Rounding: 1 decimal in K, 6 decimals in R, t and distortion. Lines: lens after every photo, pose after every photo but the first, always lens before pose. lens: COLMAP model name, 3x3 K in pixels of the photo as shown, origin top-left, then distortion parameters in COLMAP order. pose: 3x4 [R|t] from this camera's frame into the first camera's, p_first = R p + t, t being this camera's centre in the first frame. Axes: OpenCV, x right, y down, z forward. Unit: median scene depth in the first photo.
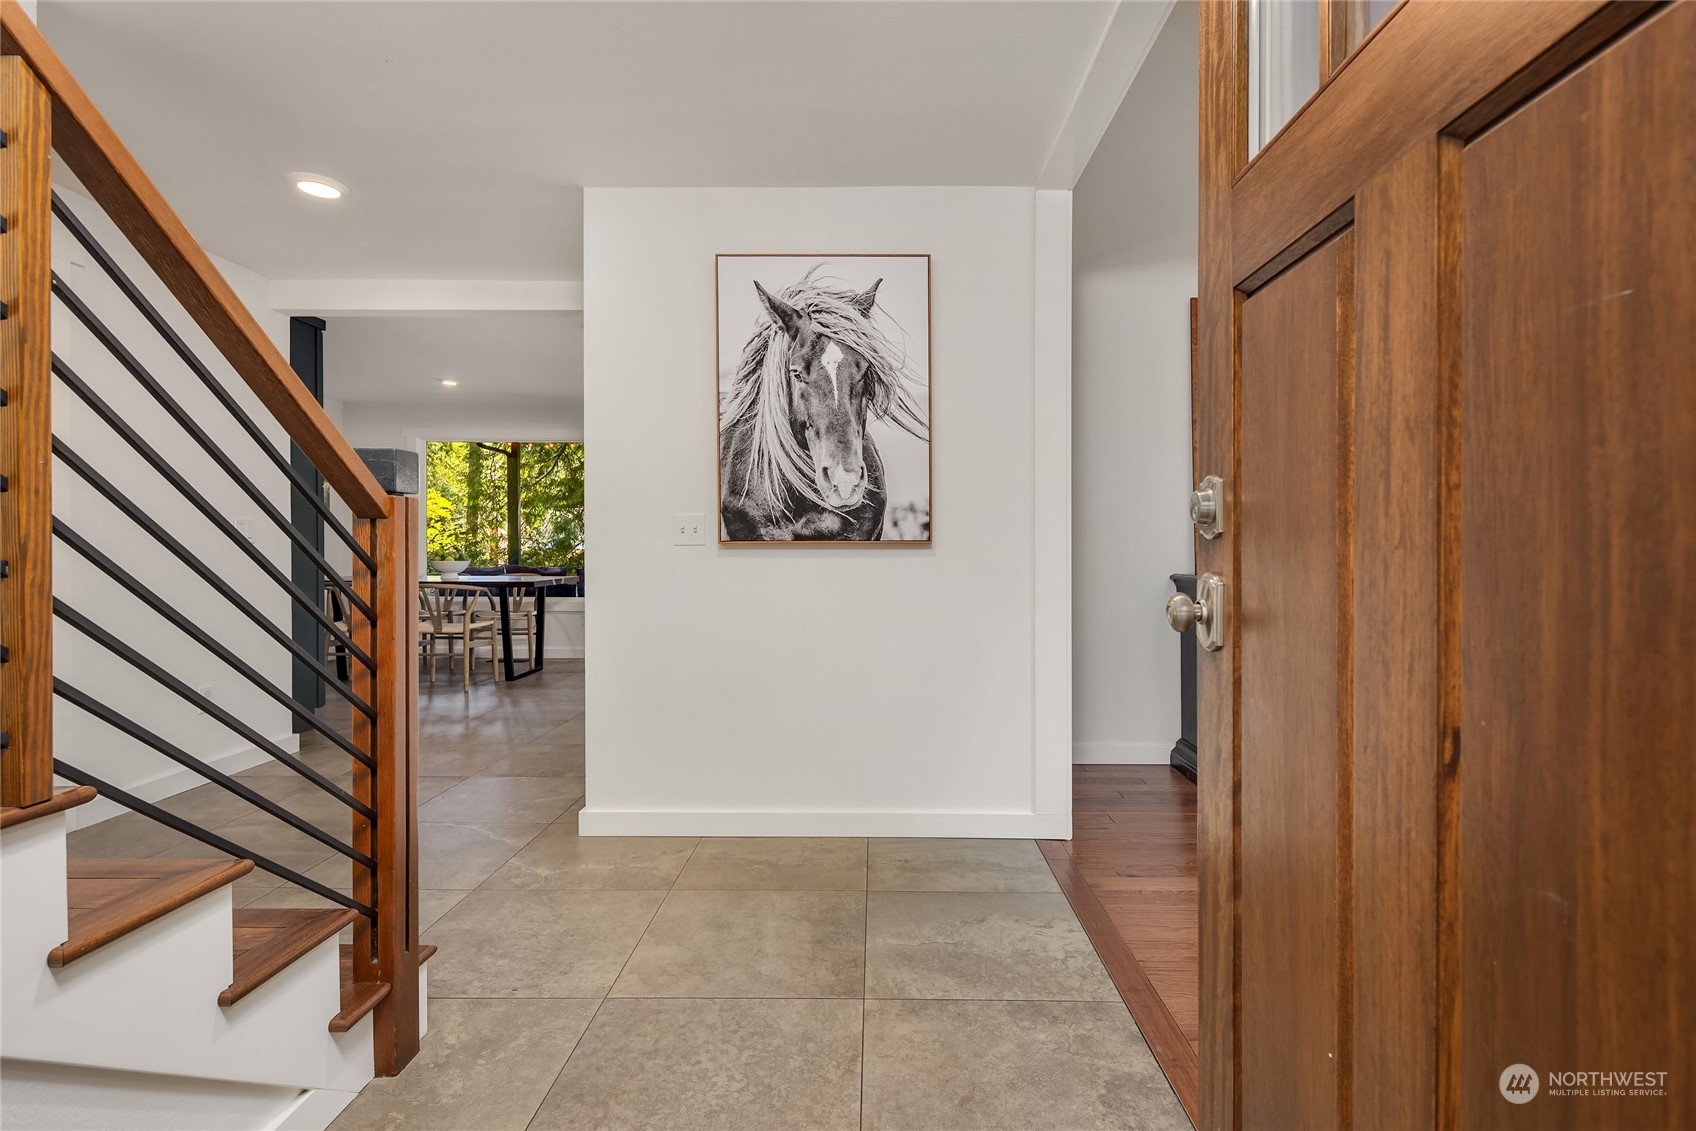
lens RADIAL K [[822.8, 0, 853.4], [0, 822.8, 546.4], [0, 0, 1]] dist [0.003036, -0.000416]
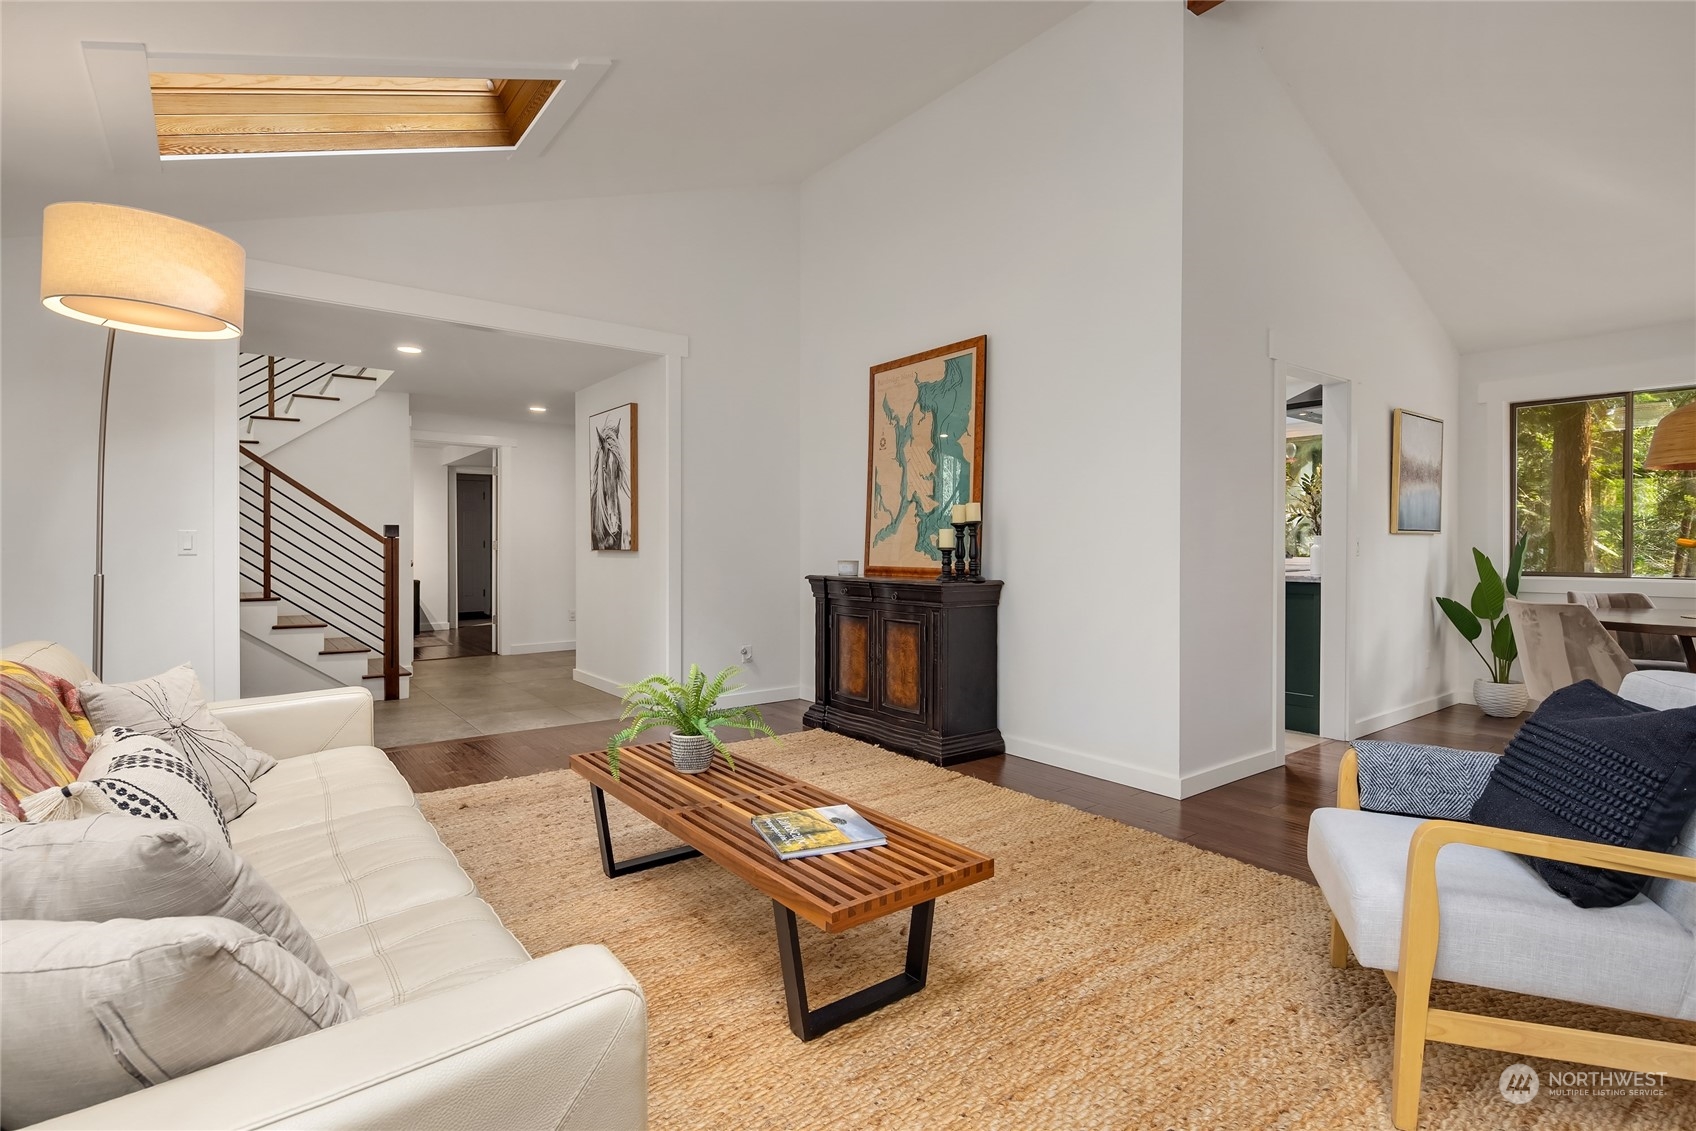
lens RADIAL K [[816.8, 0, 846.6], [0, 816.8, 554.2], [0, 0, 1]] dist [0.002855, 0.000205]
pose [[0.627001, 0.009108, -0.778965, 1.919890], [-0.002425, 0.999950, 0.009740, -0.017020], [0.779015, -0.004218, 0.626991, 0.184013]]
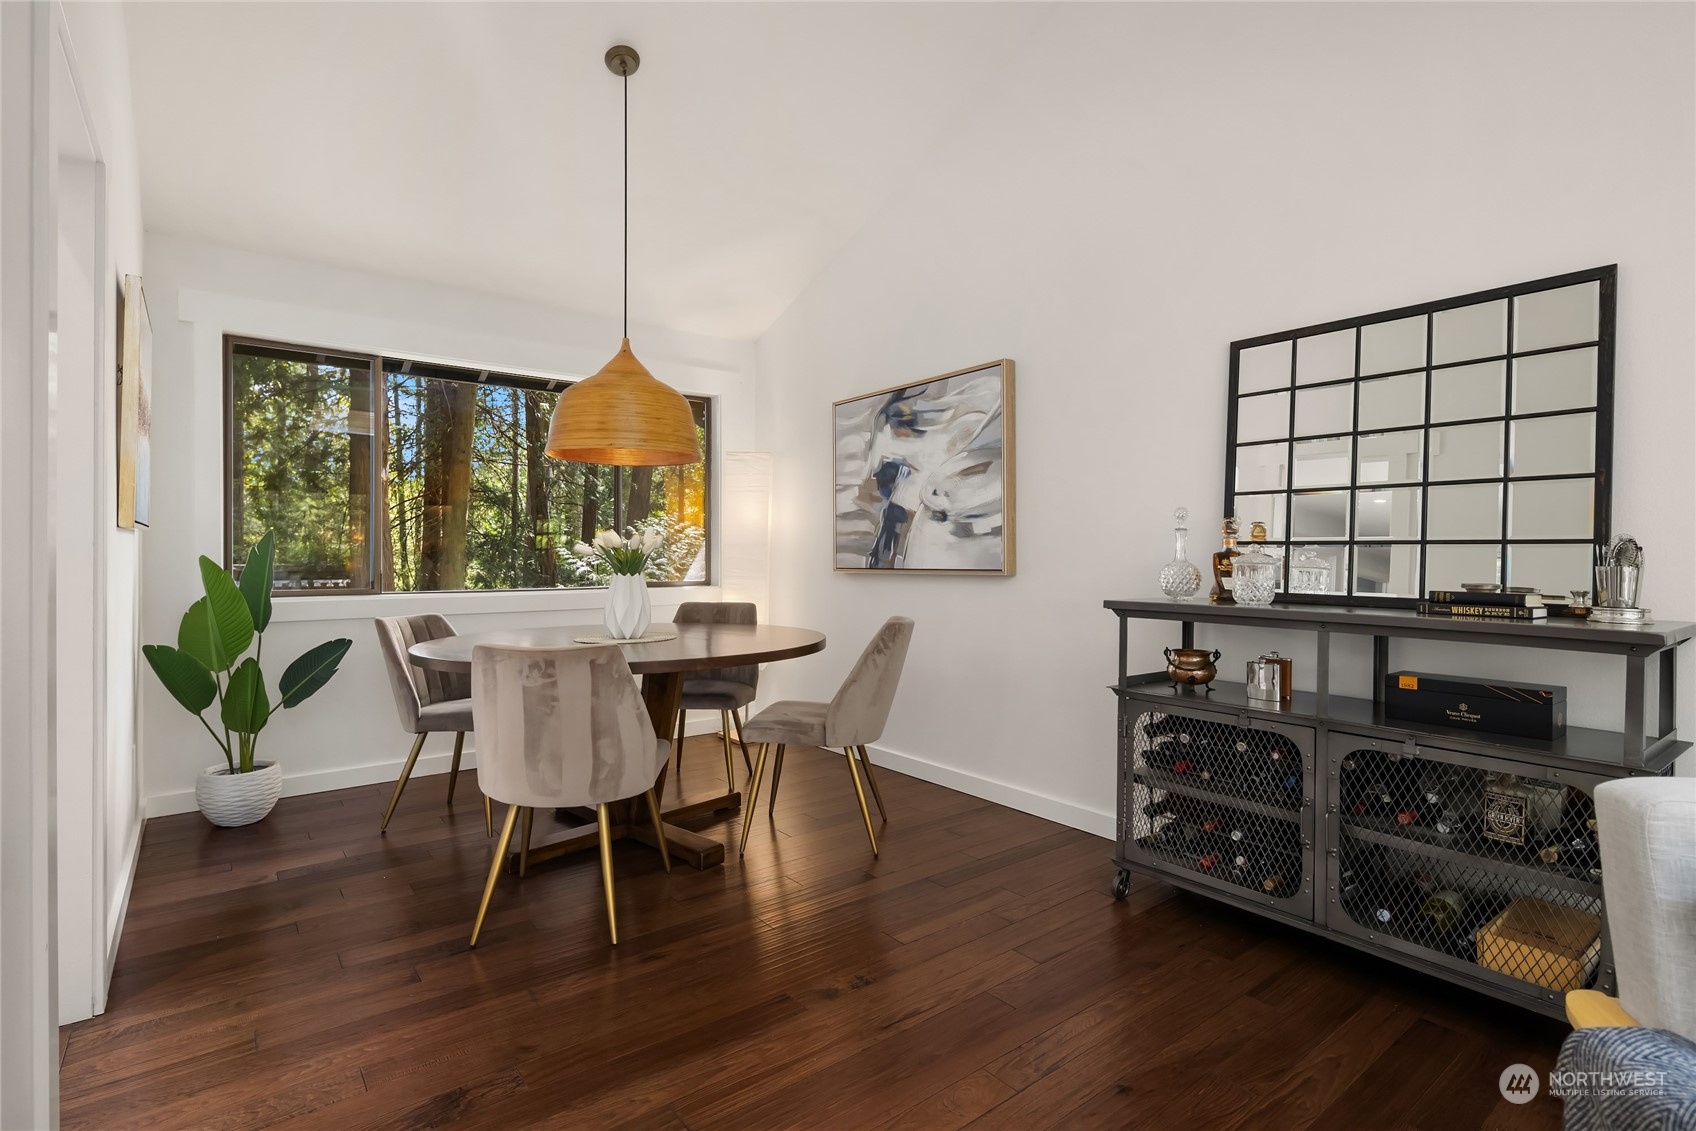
lens RADIAL K [[838.8, 0, 848.1], [0, 838.8, 559.5], [0, 0, 1]] dist [-0.001890, -0.000604]
pose [[0.773673, -0.001962, 0.633582, 1.335580], [-0.001945, 0.999983, 0.005472, -0.020791], [-0.633582, -0.005466, 0.773656, 0.992359]]
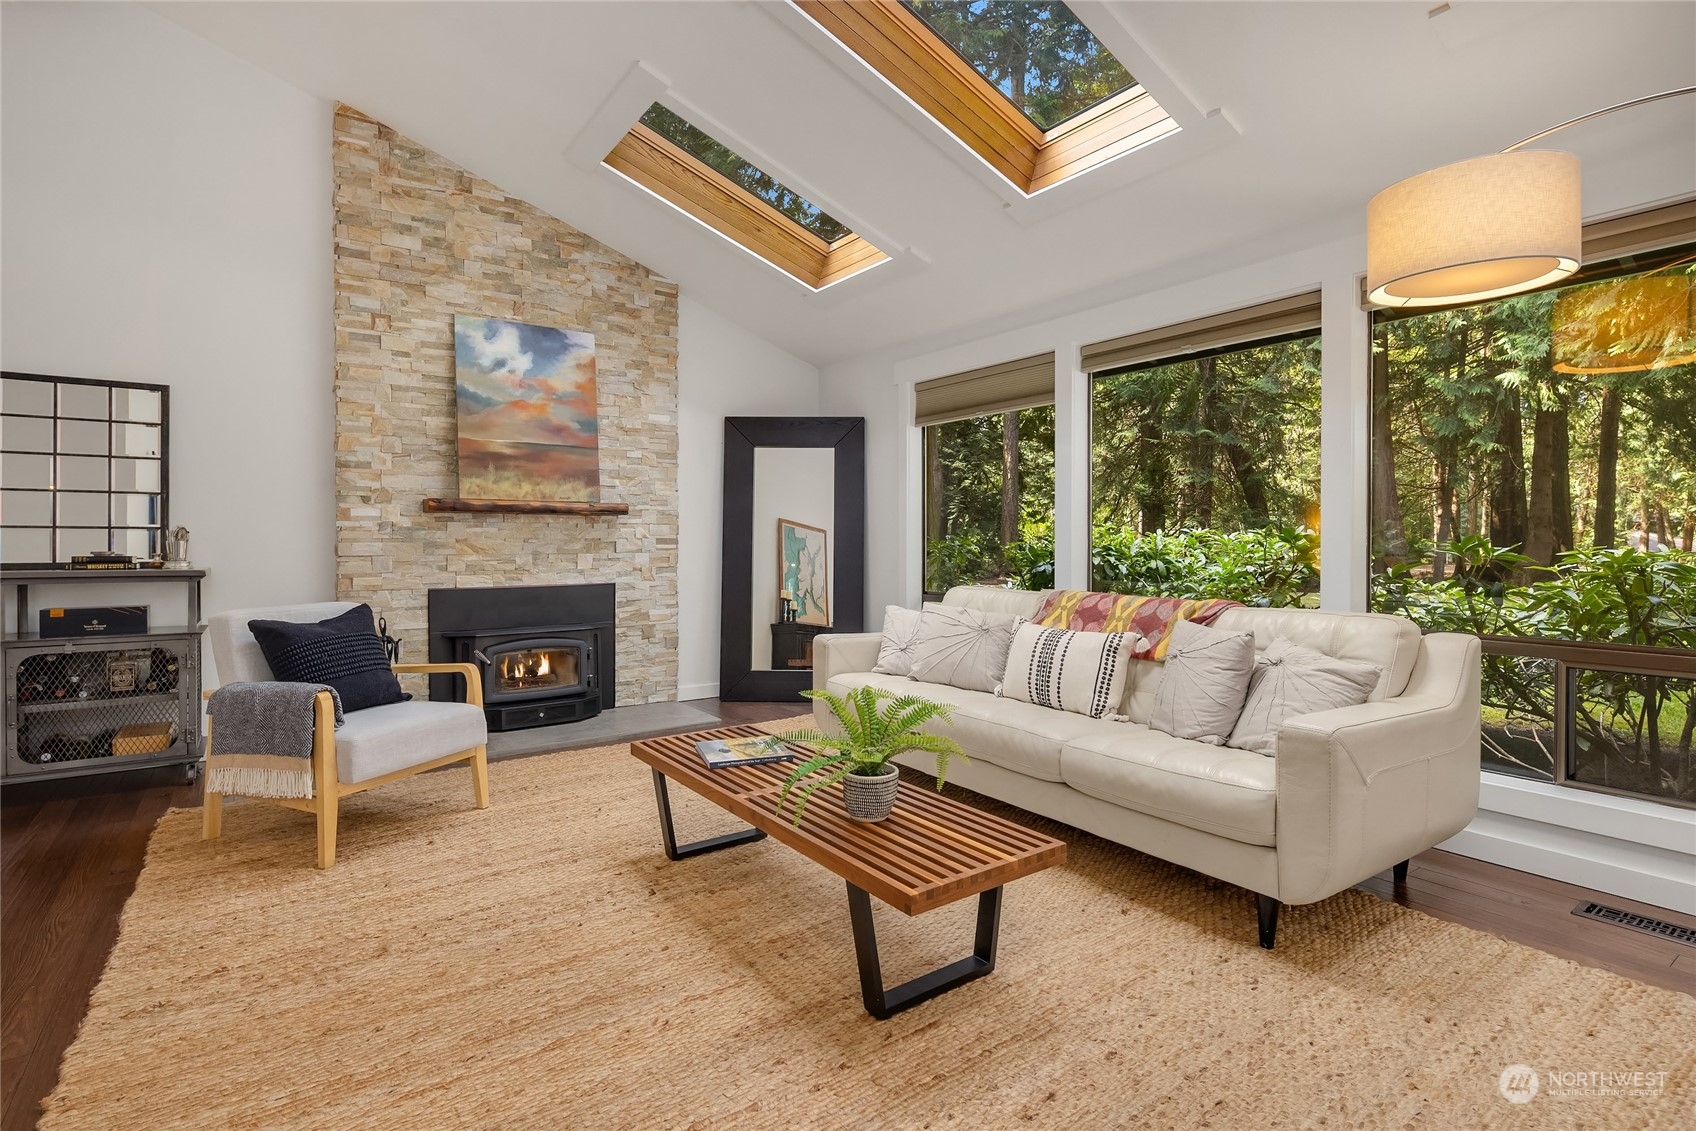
lens RADIAL K [[822.8, 0, 853.4], [0, 822.8, 546.4], [0, 0, 1]] dist [0.003036, -0.000416]
pose [[-0.606565, -0.006569, 0.795006, 0.541543], [0.001938, 0.999951, 0.009741, -0.014280], [-0.795031, 0.007449, -0.606523, 1.057389]]
